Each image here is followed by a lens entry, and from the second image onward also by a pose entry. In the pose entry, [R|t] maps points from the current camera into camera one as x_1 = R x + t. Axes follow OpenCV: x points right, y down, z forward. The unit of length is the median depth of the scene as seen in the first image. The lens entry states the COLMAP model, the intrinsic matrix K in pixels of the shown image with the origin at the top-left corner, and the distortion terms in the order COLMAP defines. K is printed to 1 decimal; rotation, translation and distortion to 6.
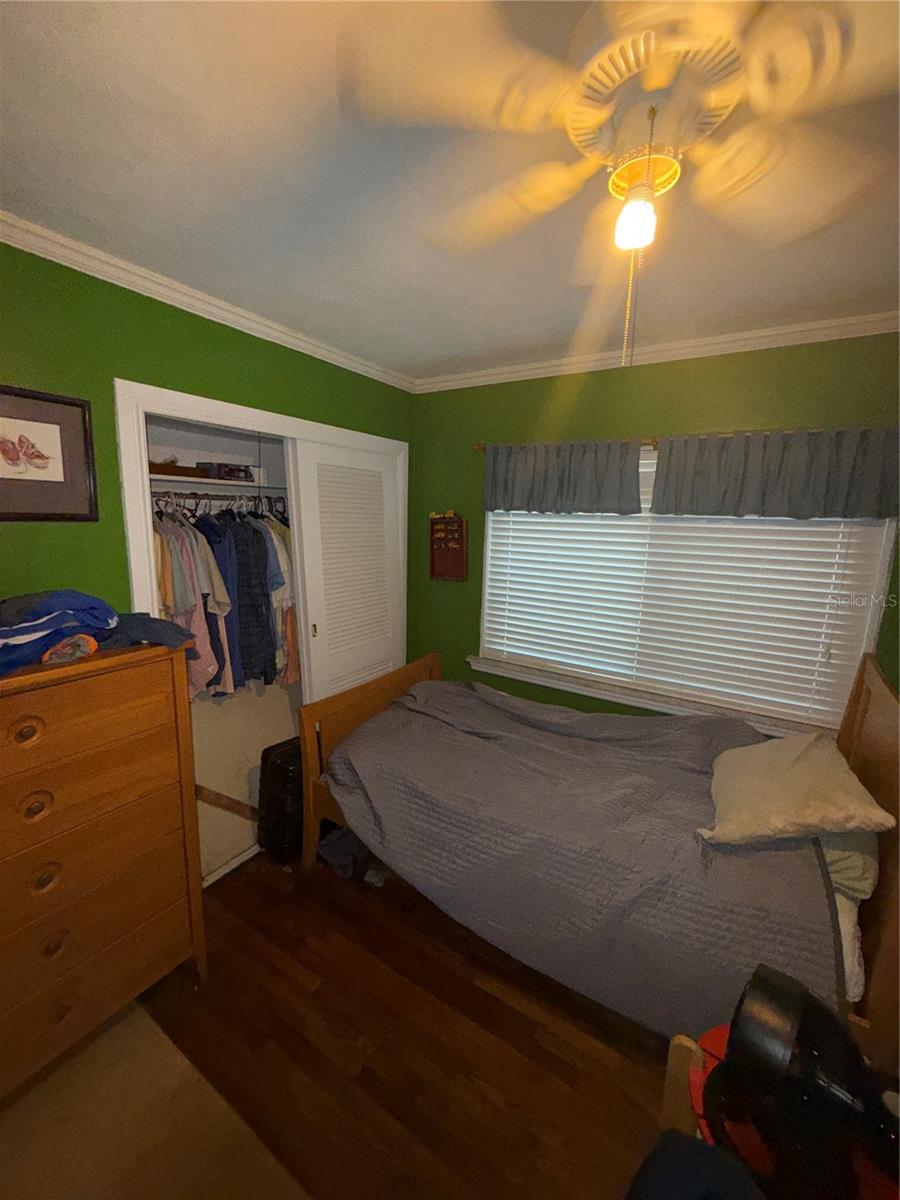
lens RADIAL K [[476.5, 0, 450.0], [0, 476.5, 600.0], [0, 0, 1]] dist [-0.000588, 0.000572]
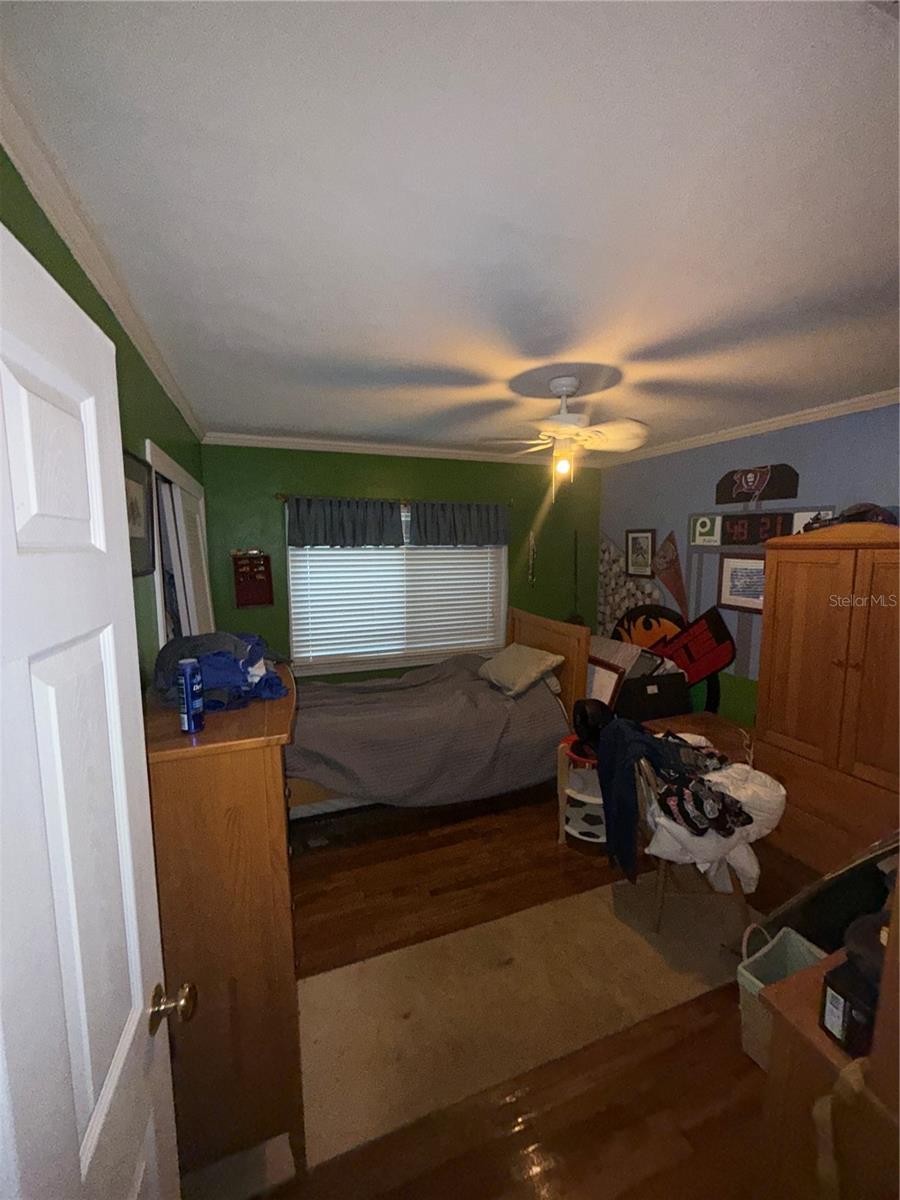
lens RADIAL K [[476.5, 0, 450.0], [0, 476.5, 600.0], [0, 0, 1]] dist [-0.000588, 0.000572]
pose [[0.607053, -0.123945, 0.784936, -0.727359], [0.164464, 0.985971, 0.028496, -0.017499], [-0.777456, 0.111795, 0.618921, -0.094163]]
